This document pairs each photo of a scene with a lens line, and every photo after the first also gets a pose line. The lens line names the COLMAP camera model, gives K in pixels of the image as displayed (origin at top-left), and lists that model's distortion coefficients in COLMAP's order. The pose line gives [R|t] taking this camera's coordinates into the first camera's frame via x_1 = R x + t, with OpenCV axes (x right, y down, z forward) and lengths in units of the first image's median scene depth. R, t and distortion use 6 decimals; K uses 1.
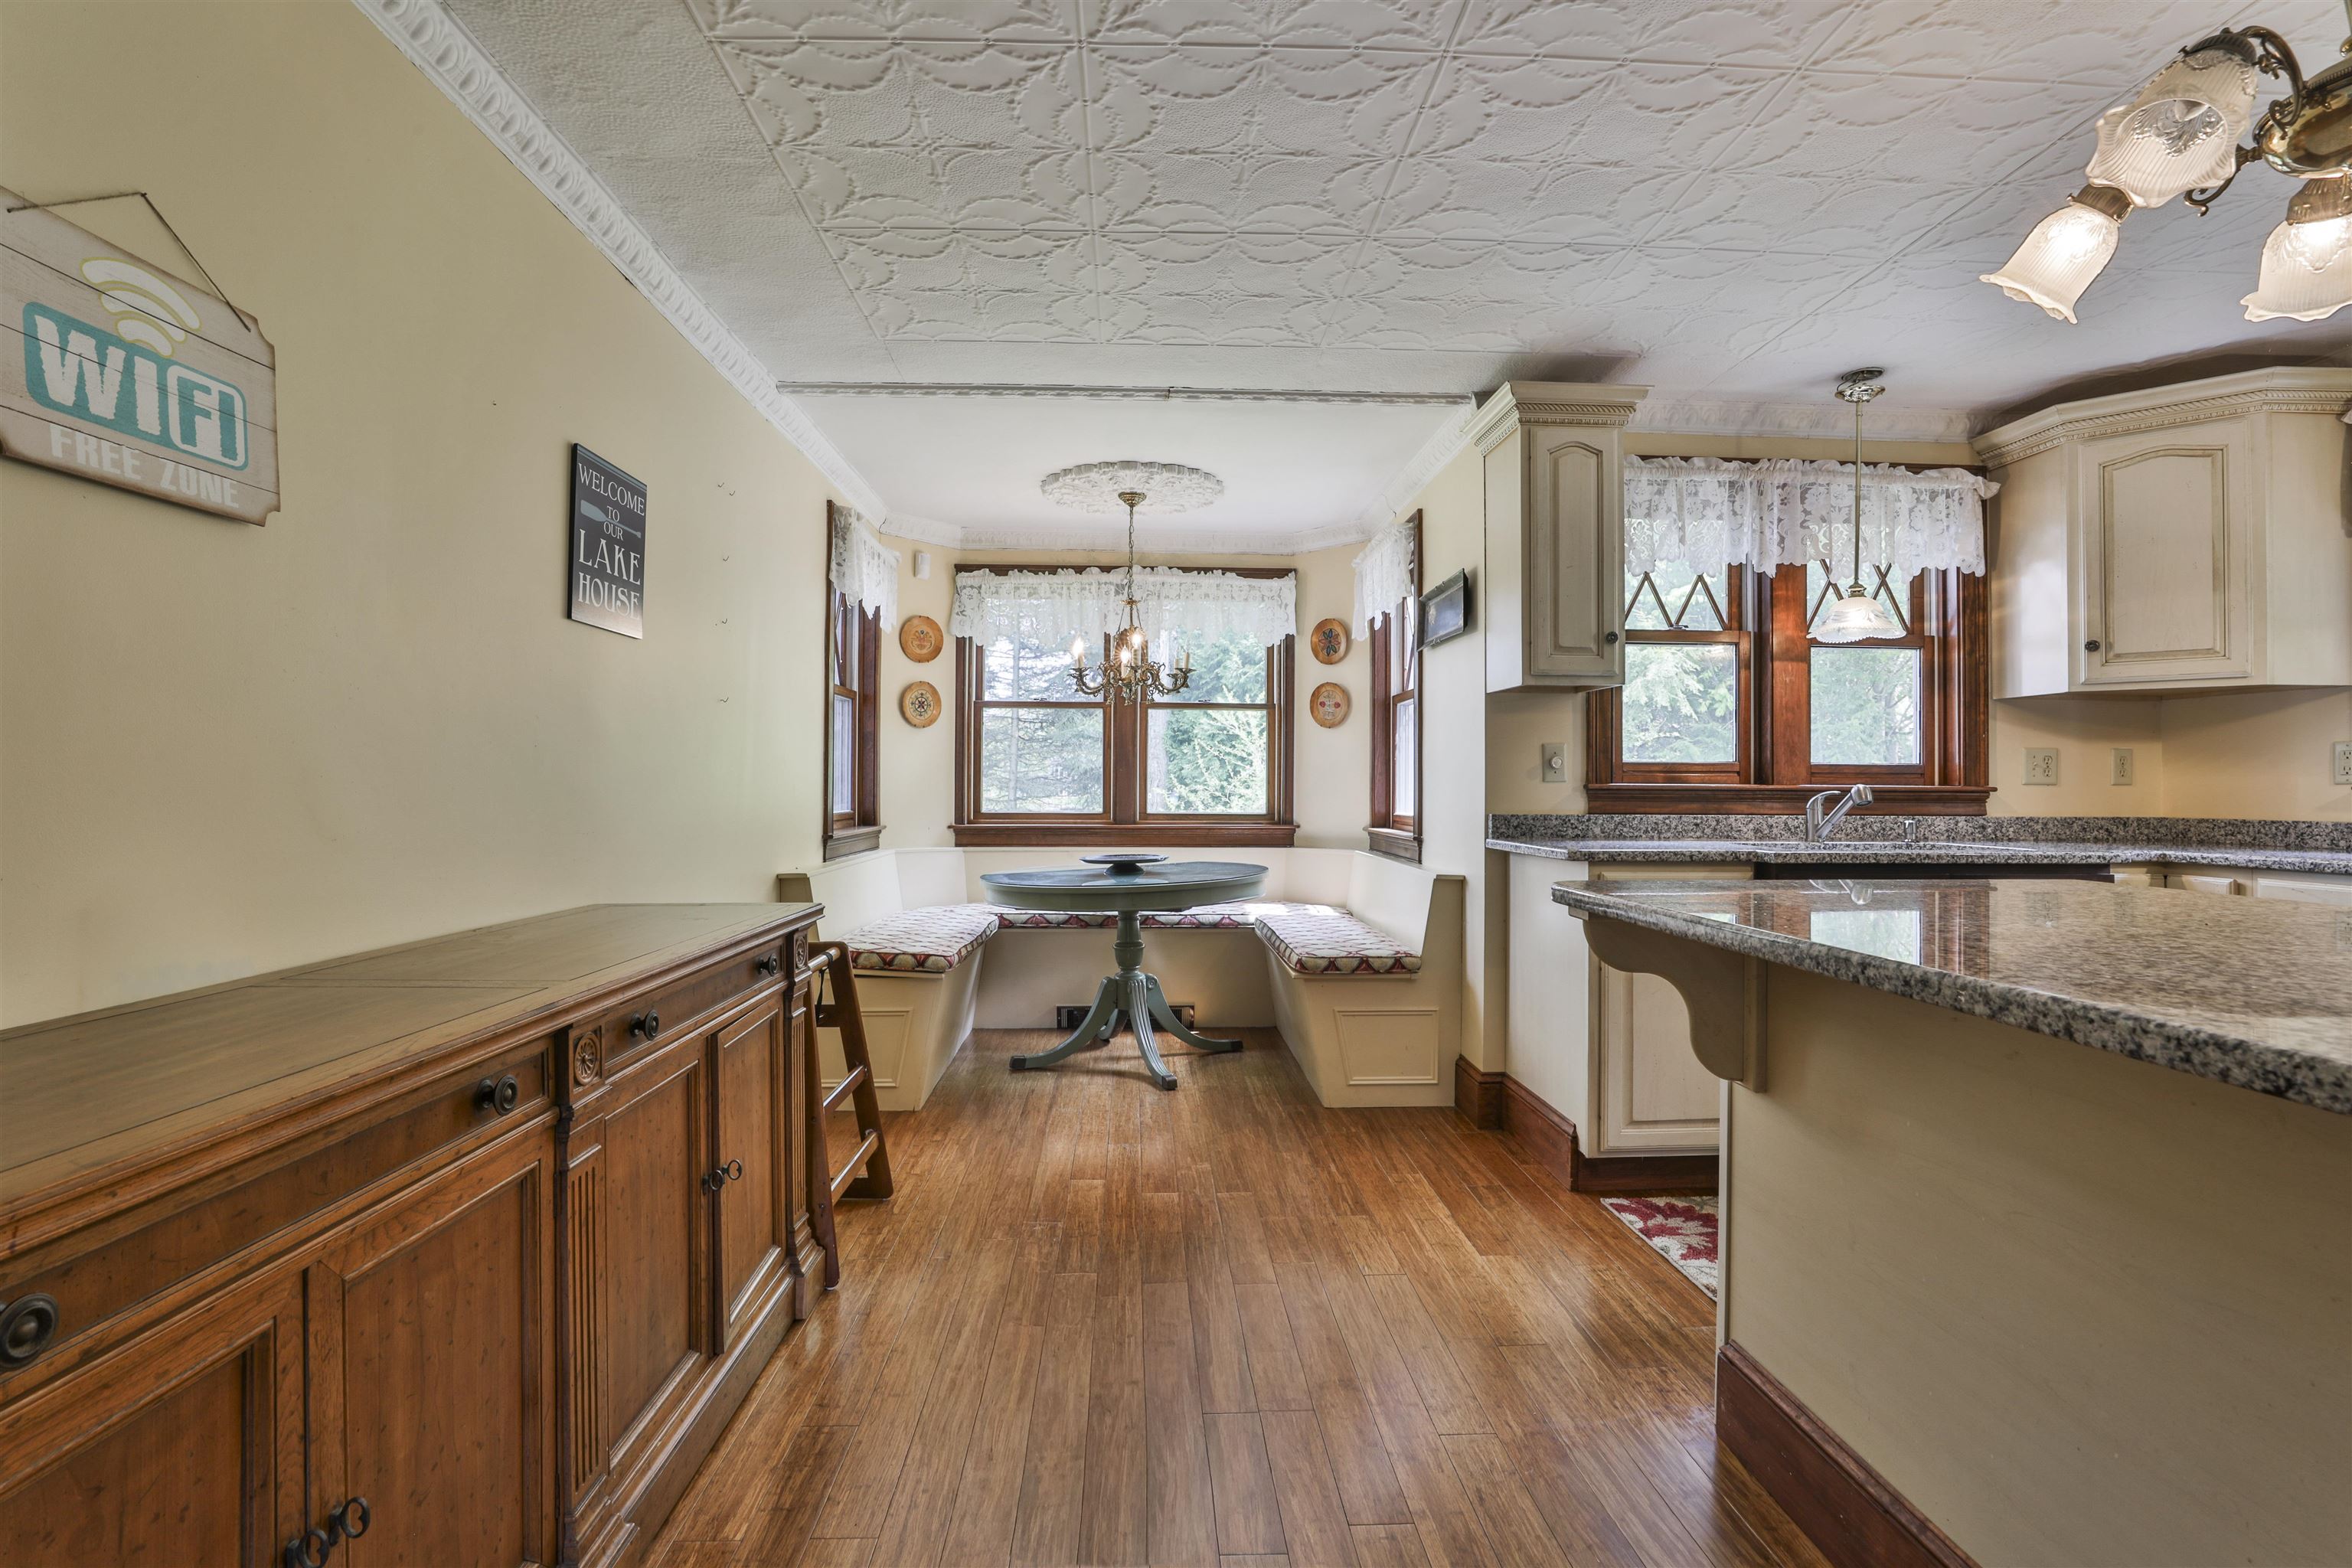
lens RADIAL K [[1076.7, 0, 1174.1], [0, 1076.7, 773.6], [0, 0, 1]] dist [-0.044367, 0.013211]
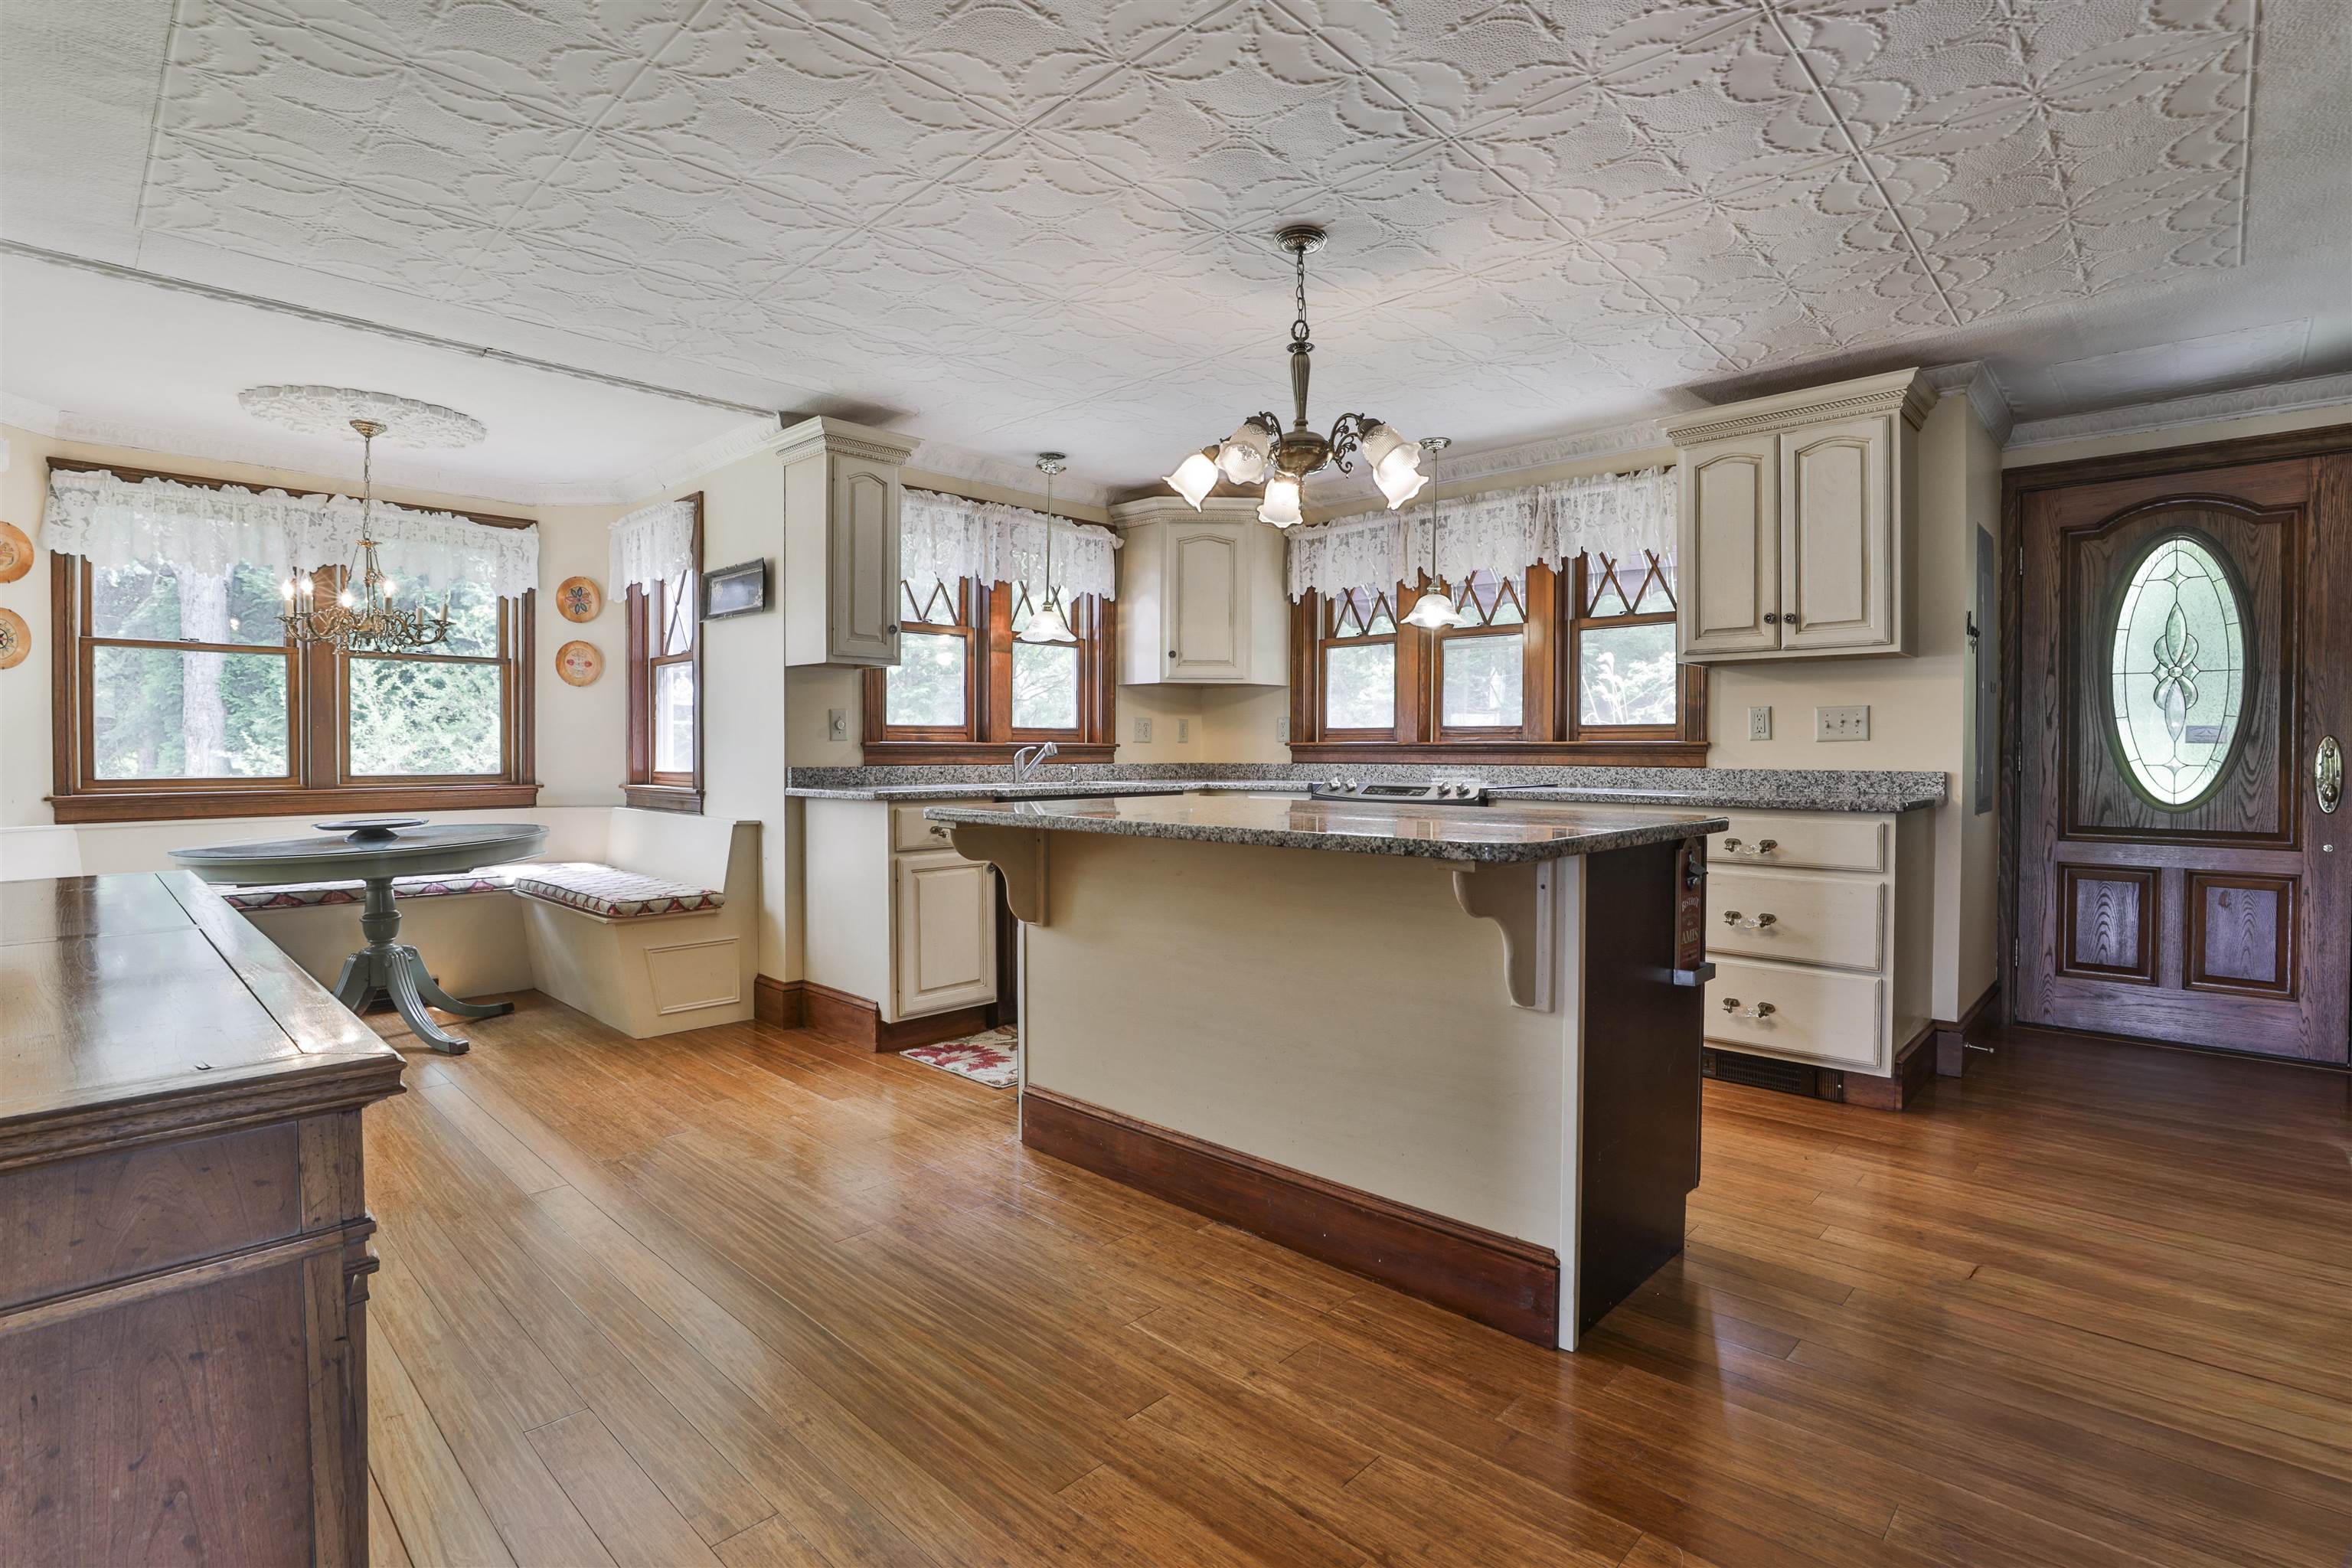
lens RADIAL K [[1116.9, 0, 1208.4], [0, 1116.9, 762.7], [0, 0, 1]] dist [-0.046345, 0.011611]
pose [[0.706125, -0.013940, 0.707950, -0.252333], [-0.006103, 0.999649, 0.025772, -0.002101], [-0.708061, -0.022519, 0.705793, -0.206853]]
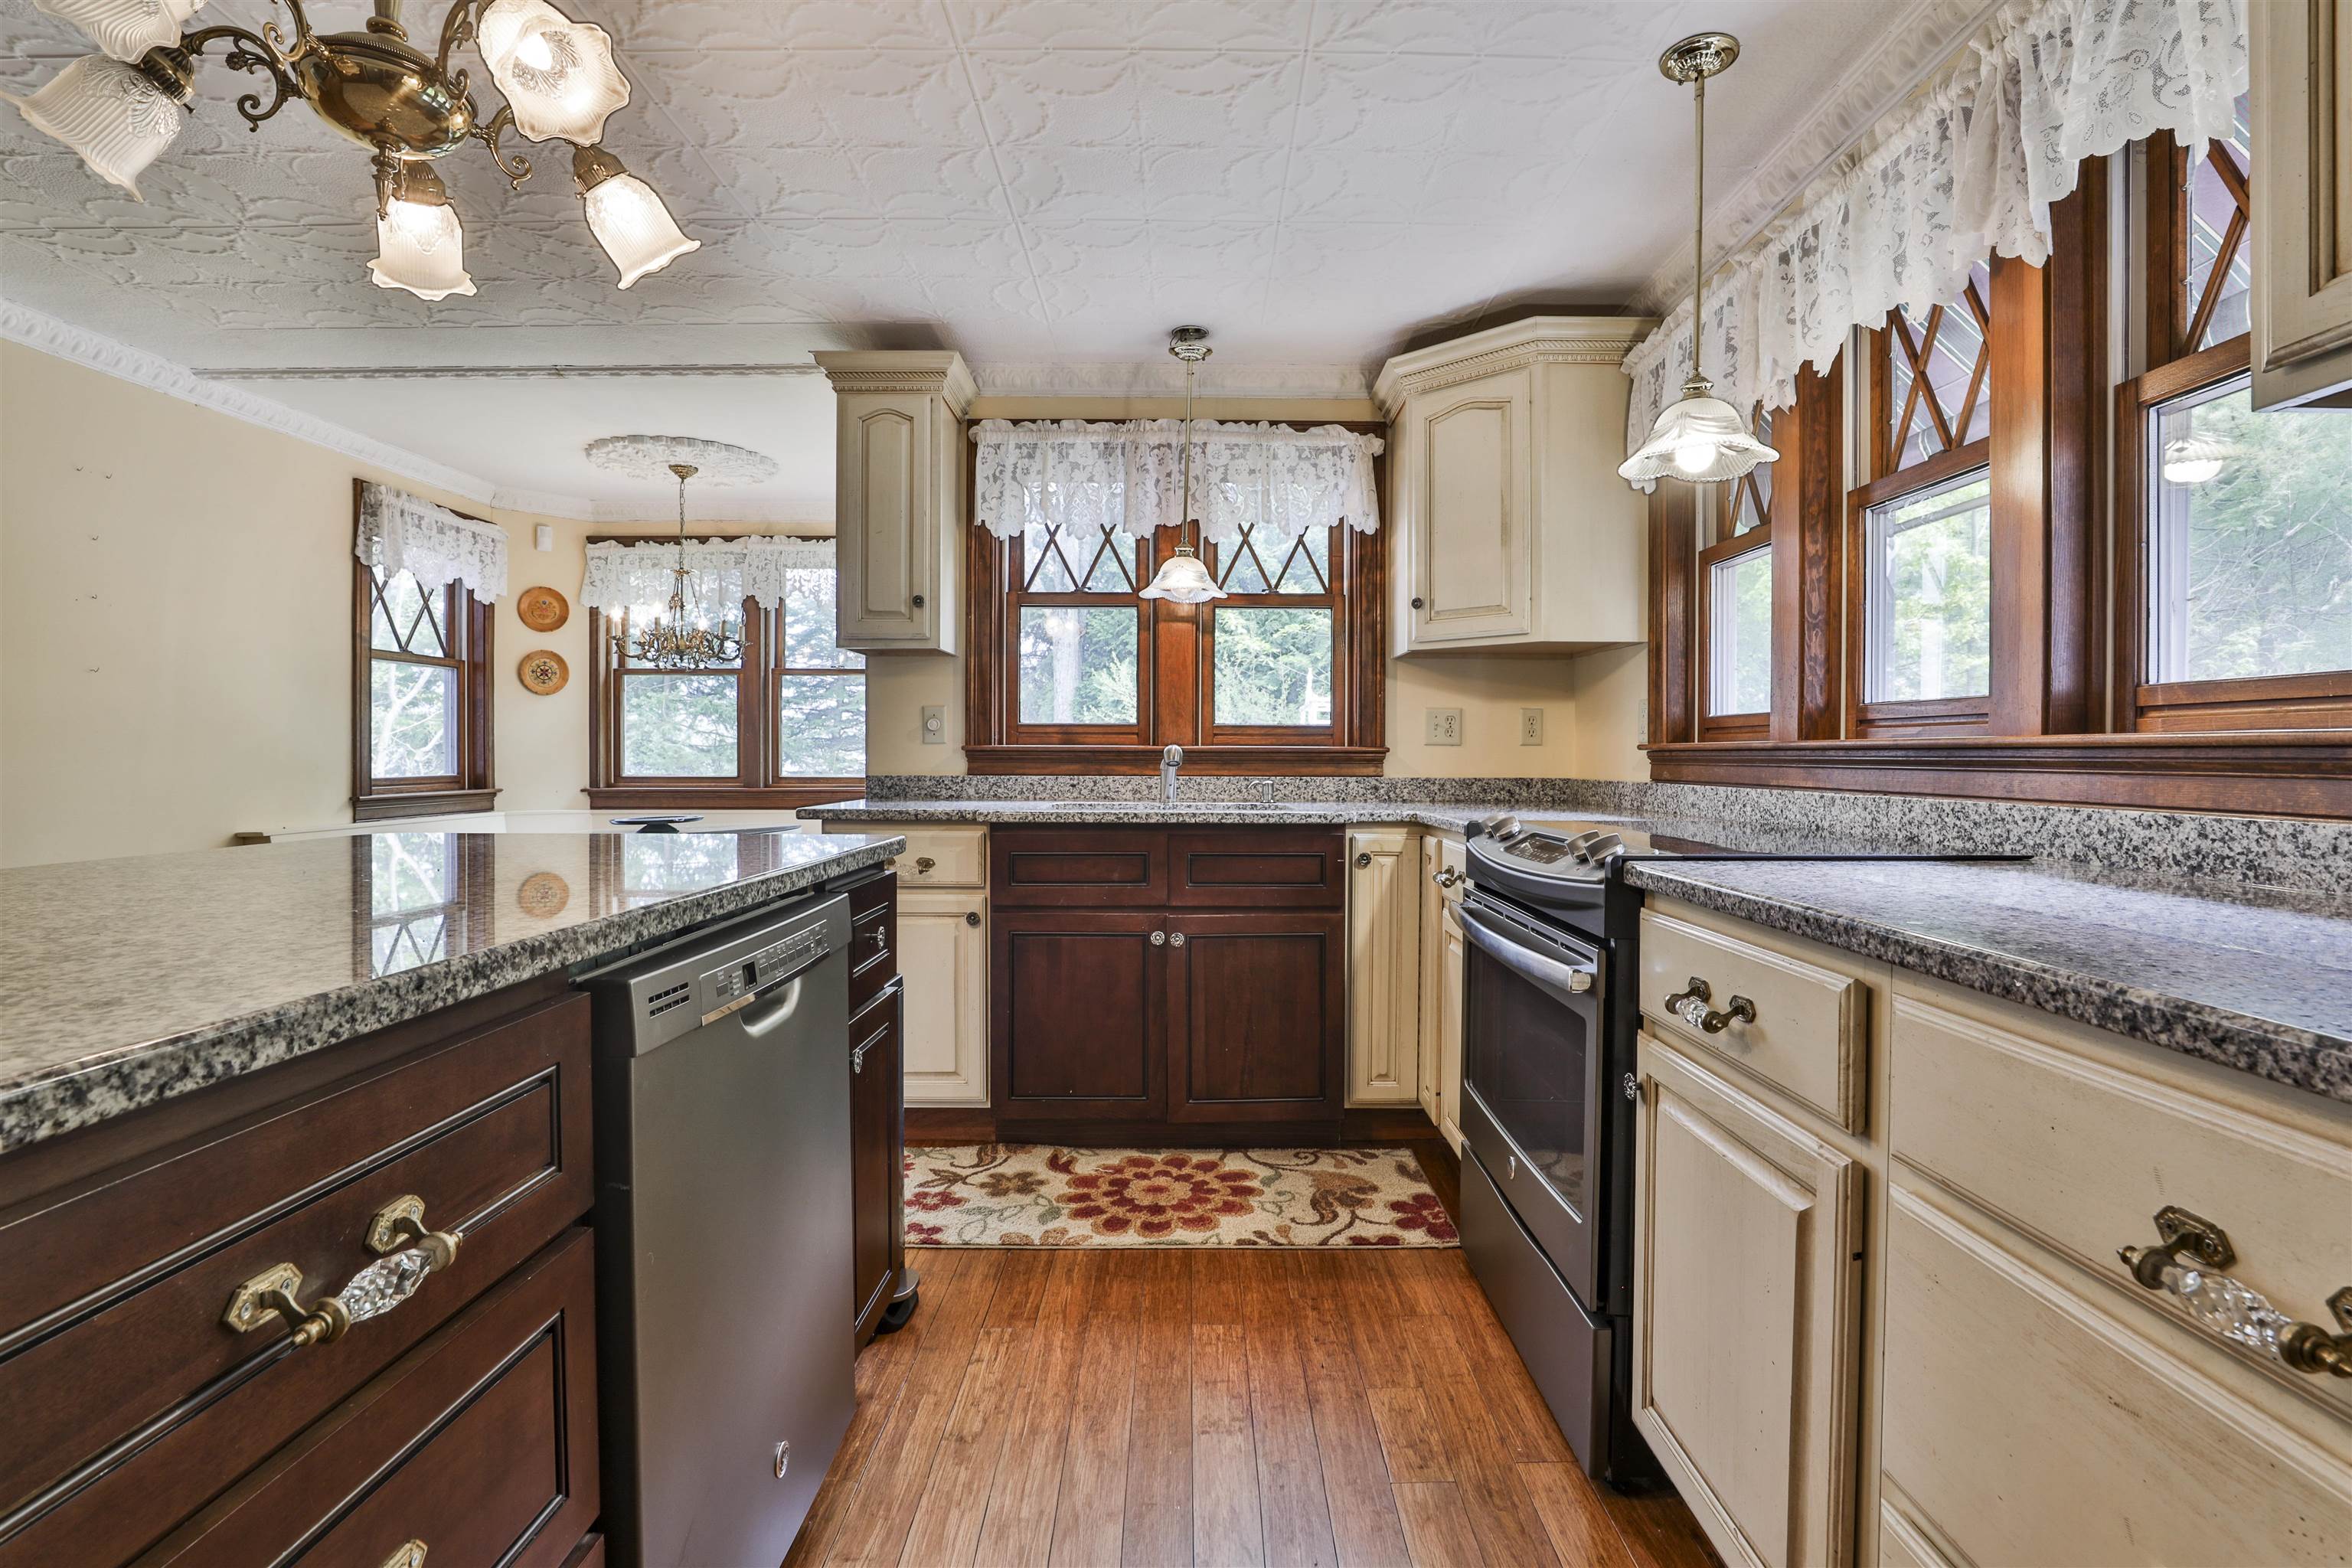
lens RADIAL K [[1080.6, 0, 1210.8], [0, 1080.6, 760.1], [0, 0, 1]] dist [-0.044125, 0.011234]
pose [[0.999648, -0.002836, -0.026379, 0.648430], [0.003320, 0.999826, 0.018334, 0.005417], [0.026322, -0.018415, 0.999484, -0.017748]]
